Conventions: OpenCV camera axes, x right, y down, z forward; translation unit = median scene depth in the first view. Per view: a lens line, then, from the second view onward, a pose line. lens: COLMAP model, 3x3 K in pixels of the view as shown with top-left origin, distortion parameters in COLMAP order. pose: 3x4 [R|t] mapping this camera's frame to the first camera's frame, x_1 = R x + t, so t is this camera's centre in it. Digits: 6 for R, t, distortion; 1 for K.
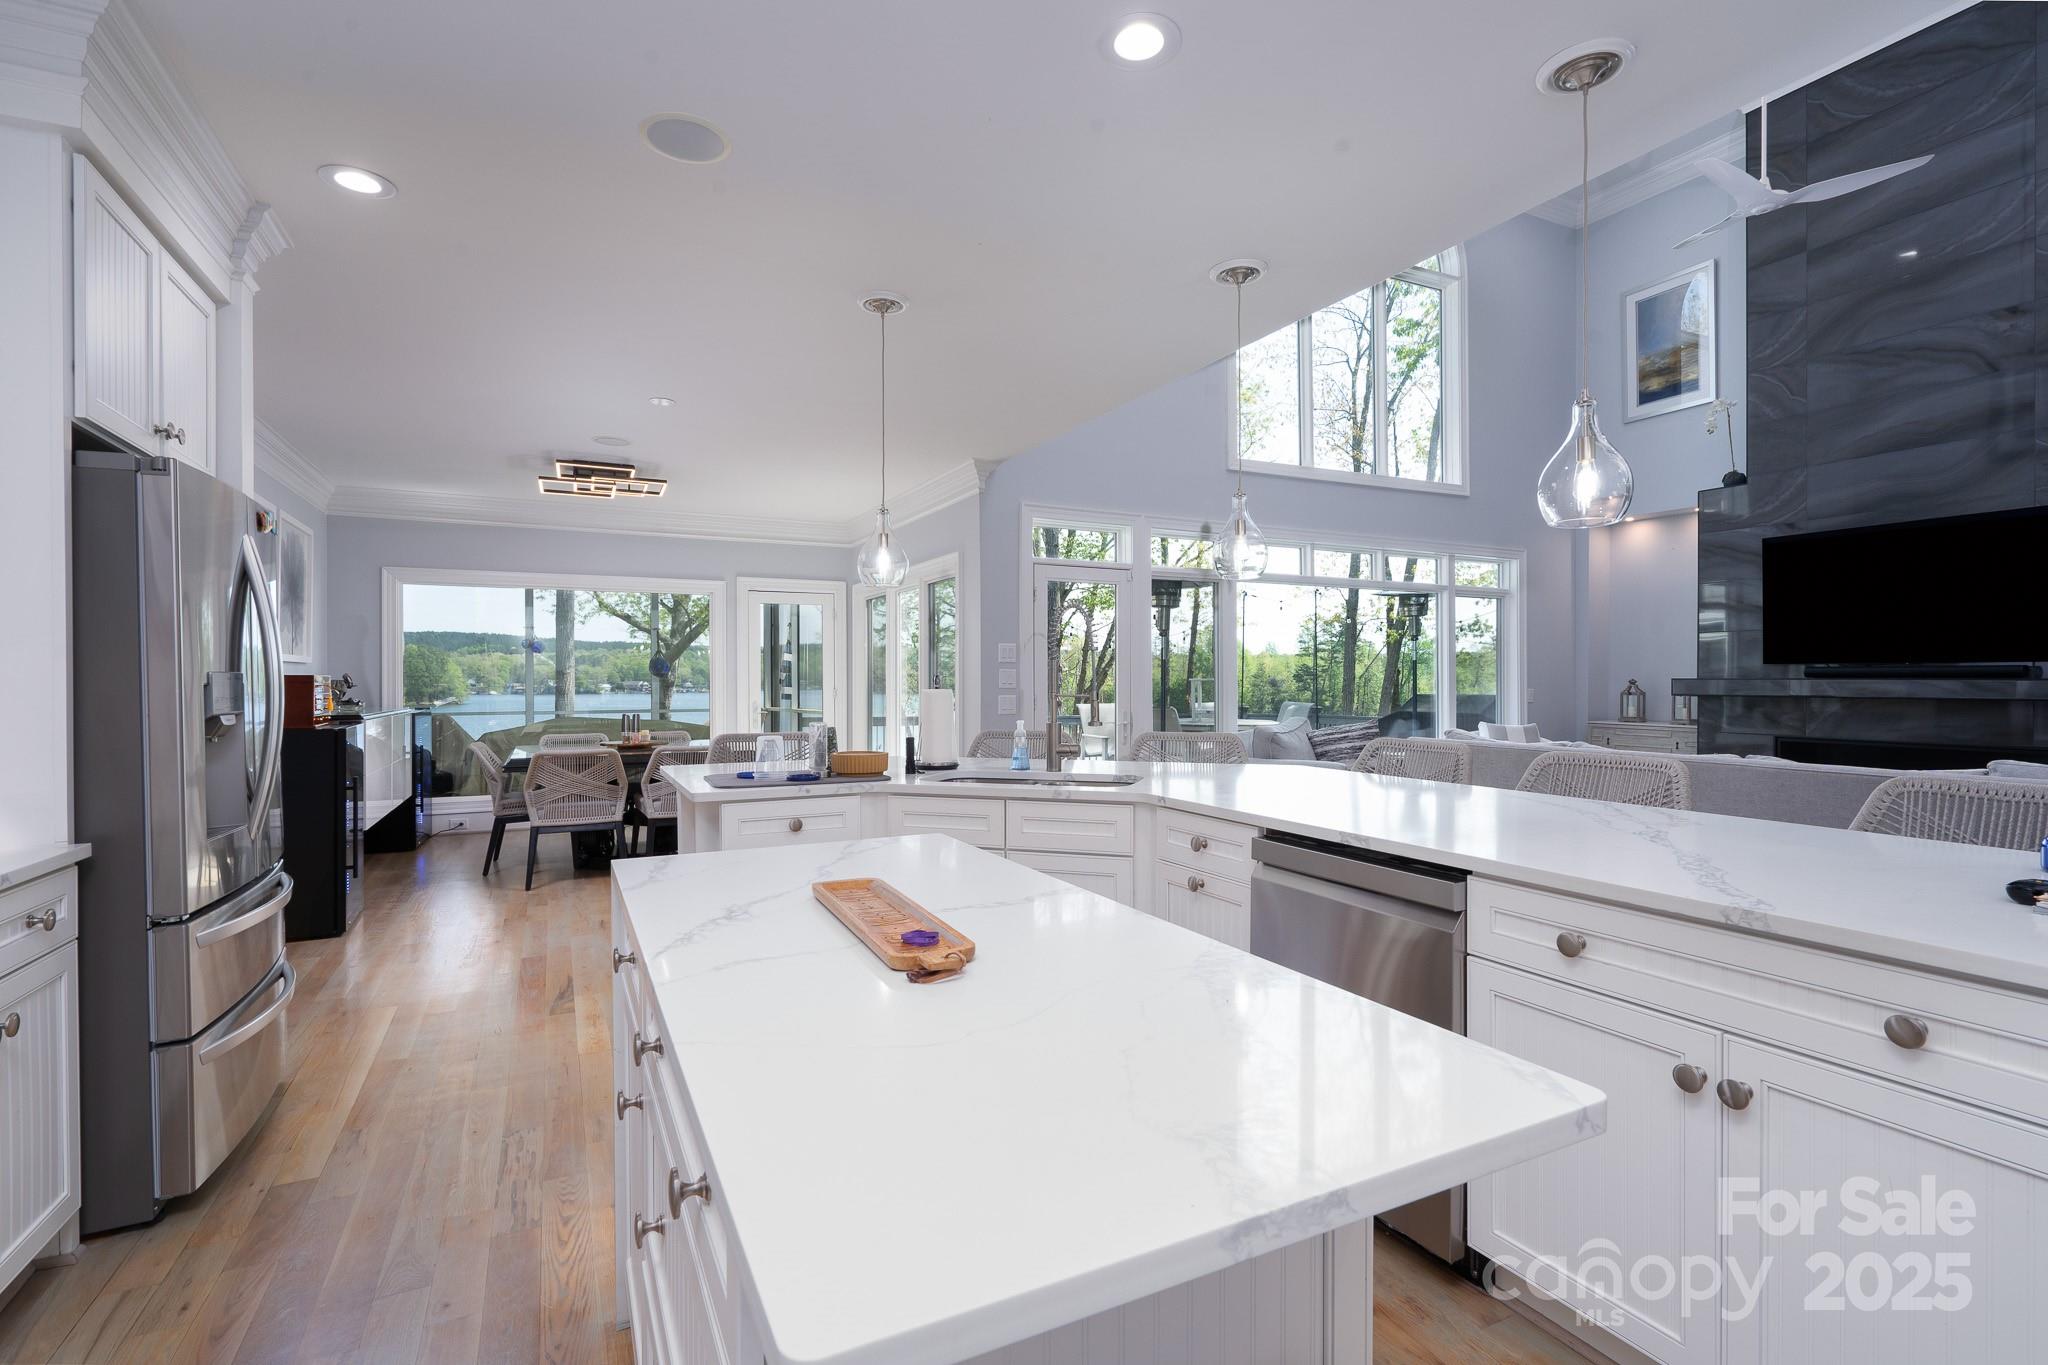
lens RADIAL K [[950.1, 0, 1030.1], [0, 950.1, 686.6], [0, 0, 1]] dist [-0.001907, 0.000461]
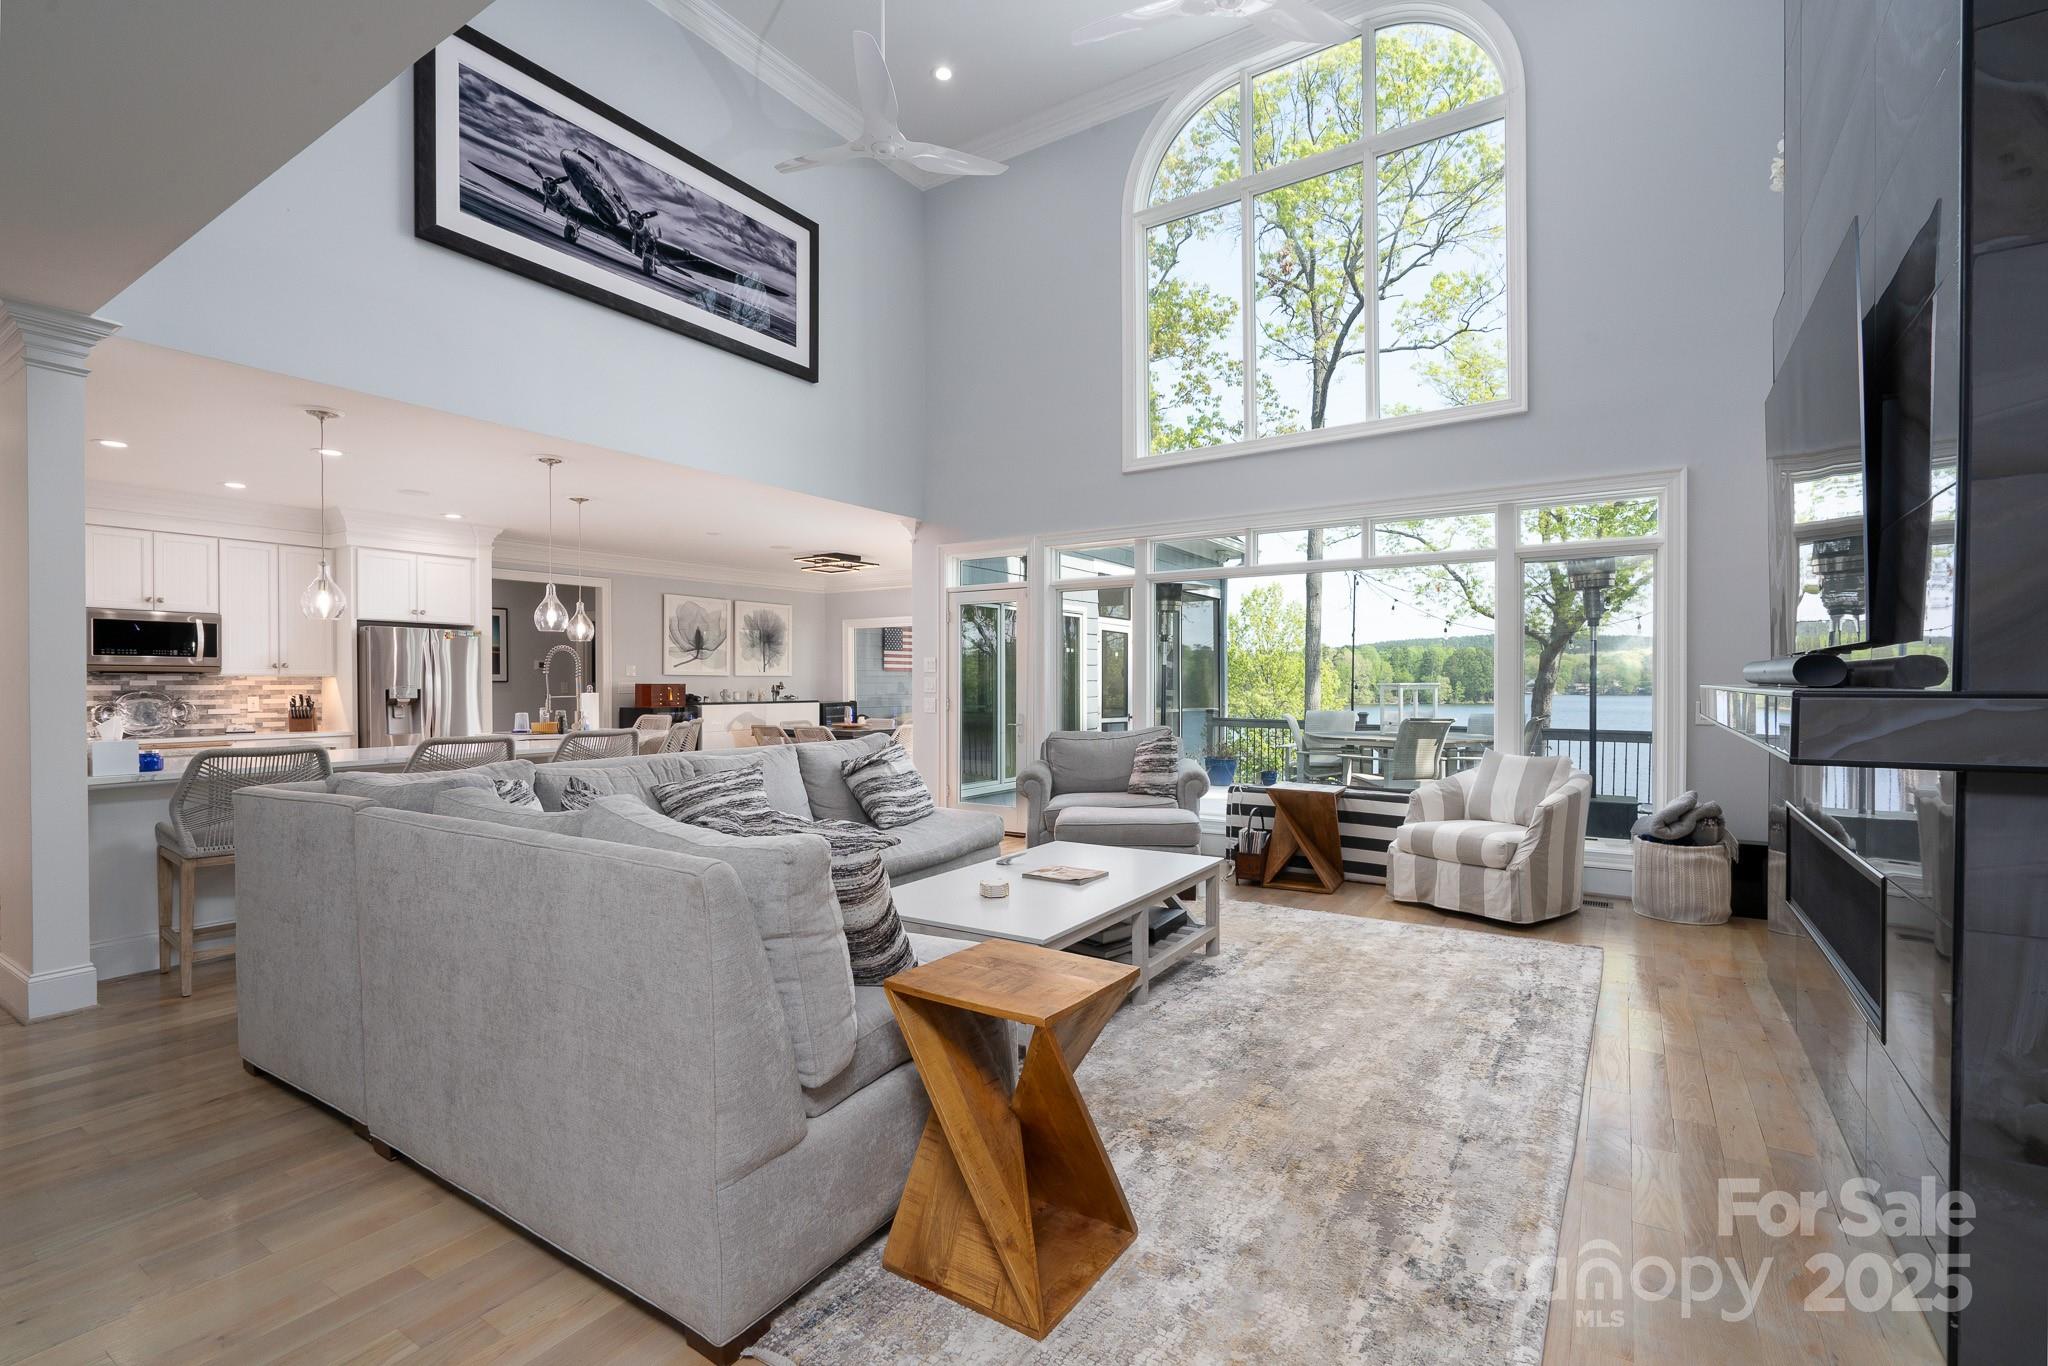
lens RADIAL K [[932.0, 0, 980.7], [0, 932.0, 686.5], [0, 0, 1]] dist [-0.001305, -0.000057]
pose [[0.470997, 0.003151, -0.882129, 1.100621], [-0.003054, 0.999993, 0.001942, -0.009003], [0.882130, 0.001780, 0.471004, 0.465732]]
